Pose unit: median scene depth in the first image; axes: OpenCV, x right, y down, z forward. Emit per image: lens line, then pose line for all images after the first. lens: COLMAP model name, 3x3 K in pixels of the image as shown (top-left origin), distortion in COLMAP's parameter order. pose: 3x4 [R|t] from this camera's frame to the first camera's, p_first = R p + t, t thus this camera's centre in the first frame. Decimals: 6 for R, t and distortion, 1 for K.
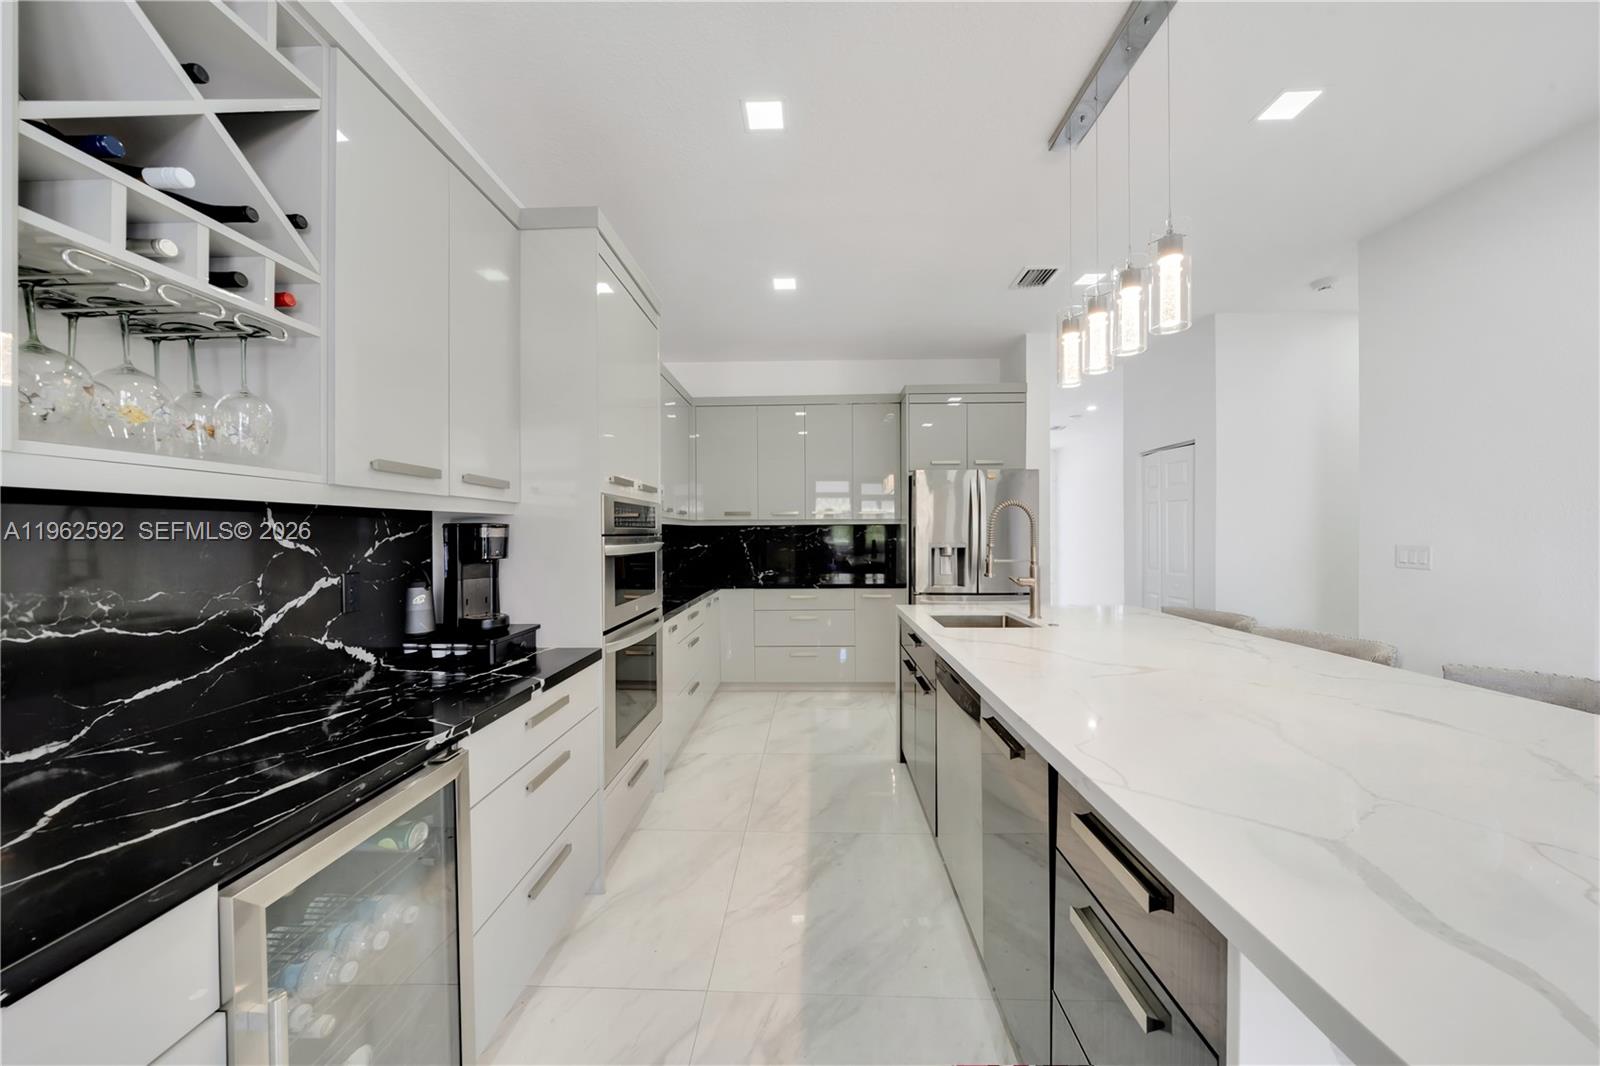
lens RADIAL K [[551.6, 0, 797.6], [0, 551.6, 538.7], [0, 0, 1]] dist [-0.003286, -0.000019]
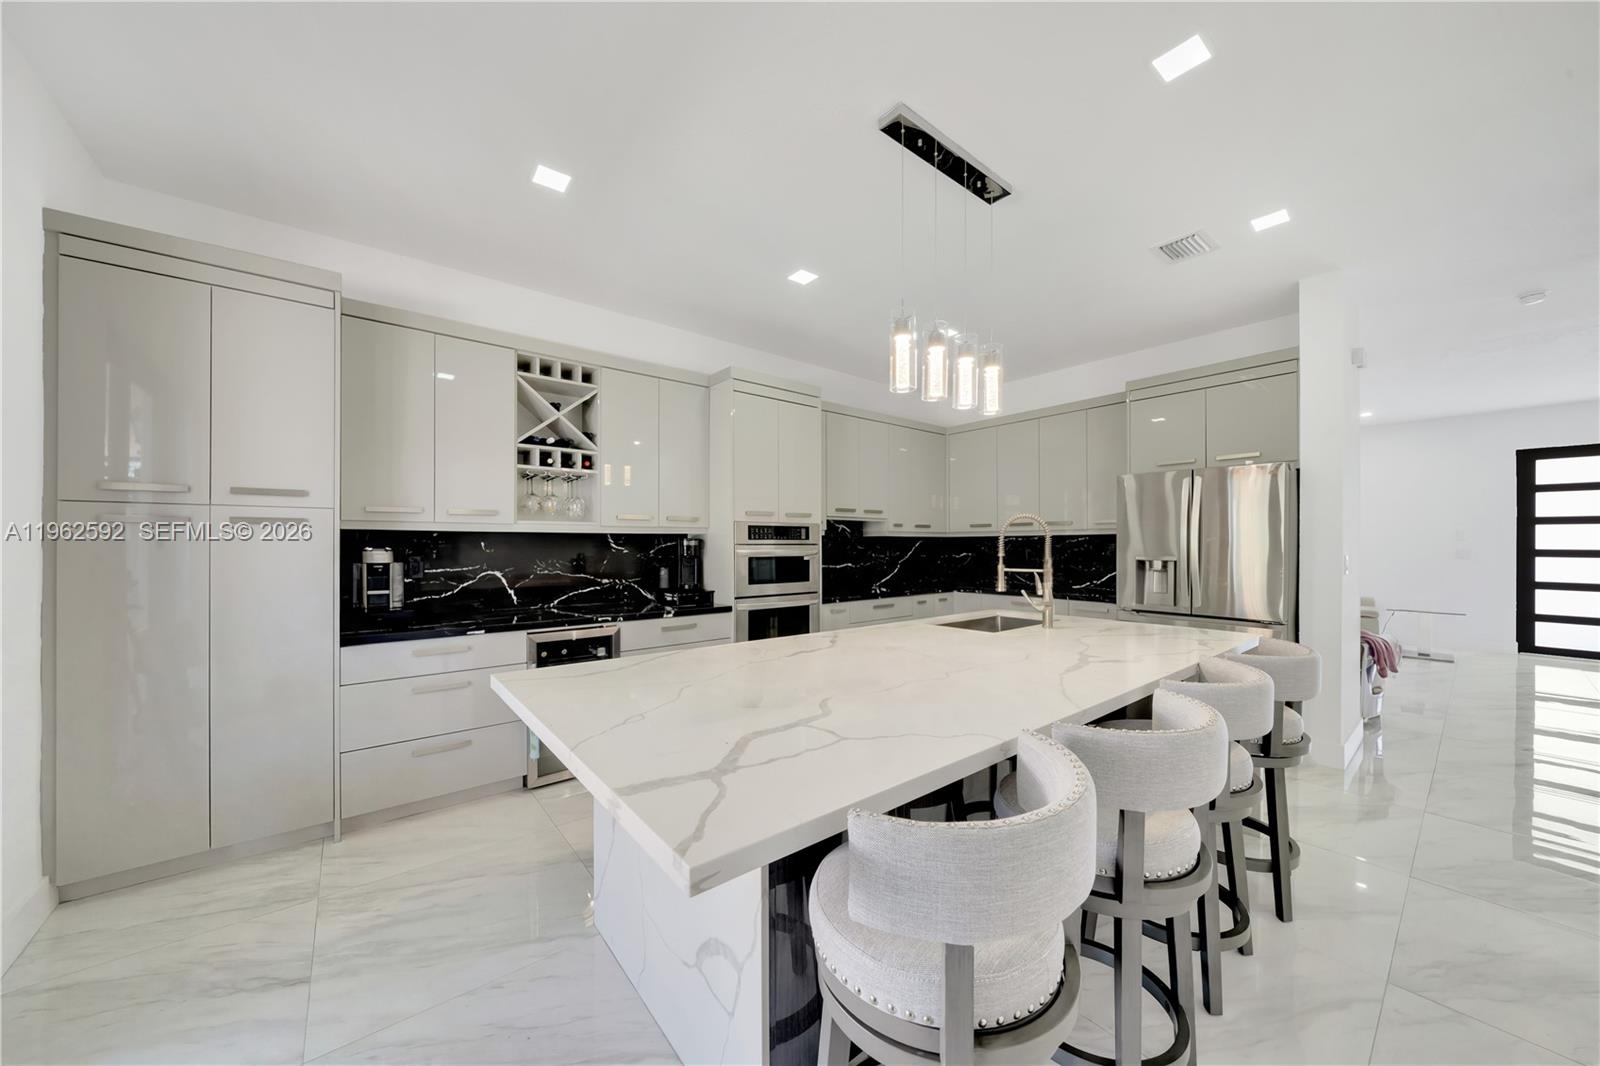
lens RADIAL K [[551.6, 0, 798.1], [0, 551.6, 535.7], [0, 0, 1]] dist [-0.003286, -0.000019]
pose [[0.647930, -0.006061, -0.761676, 1.190317], [-0.008742, 0.999843, -0.015393, -0.008632], [0.761650, 0.016633, 0.647775, -0.026571]]
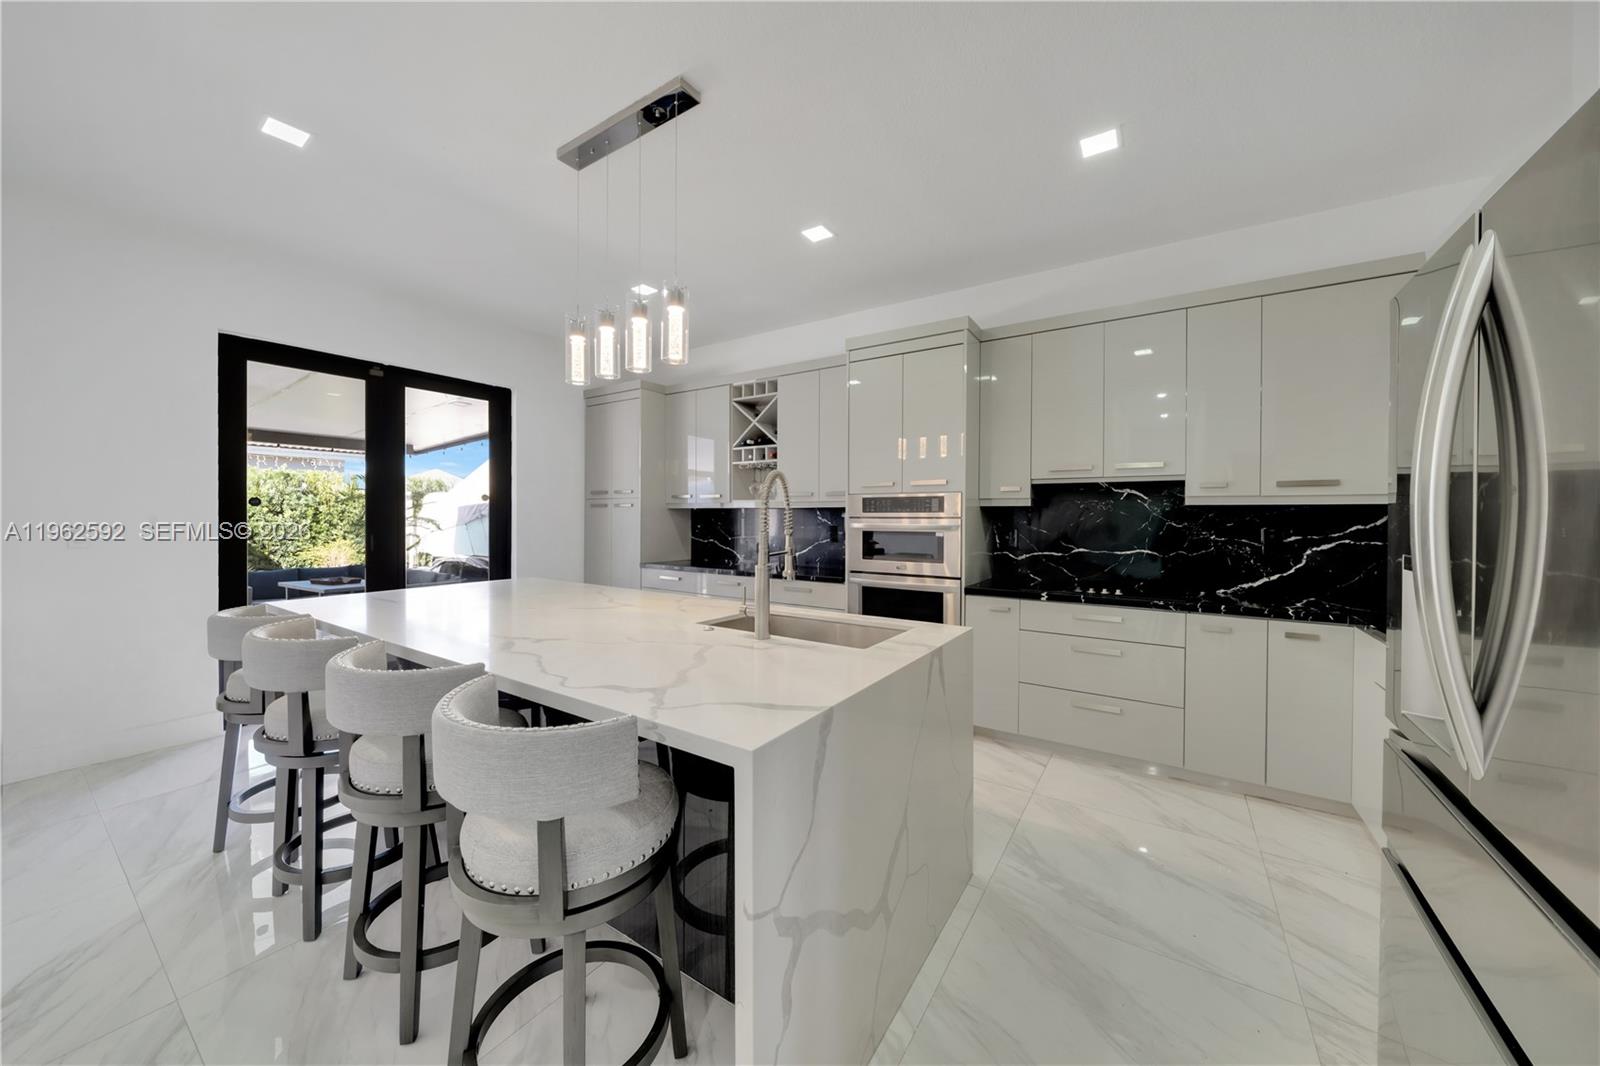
lens RADIAL K [[551.6, 0, 806.6], [0, 551.6, 536.9], [0, 0, 1]] dist [-0.003286, -0.000019]
pose [[-0.528013, 0.038483, -0.848364, 1.296861], [-0.007542, 0.998721, 0.049998, -0.032381], [0.849203, 0.032798, -0.527047, 1.880226]]
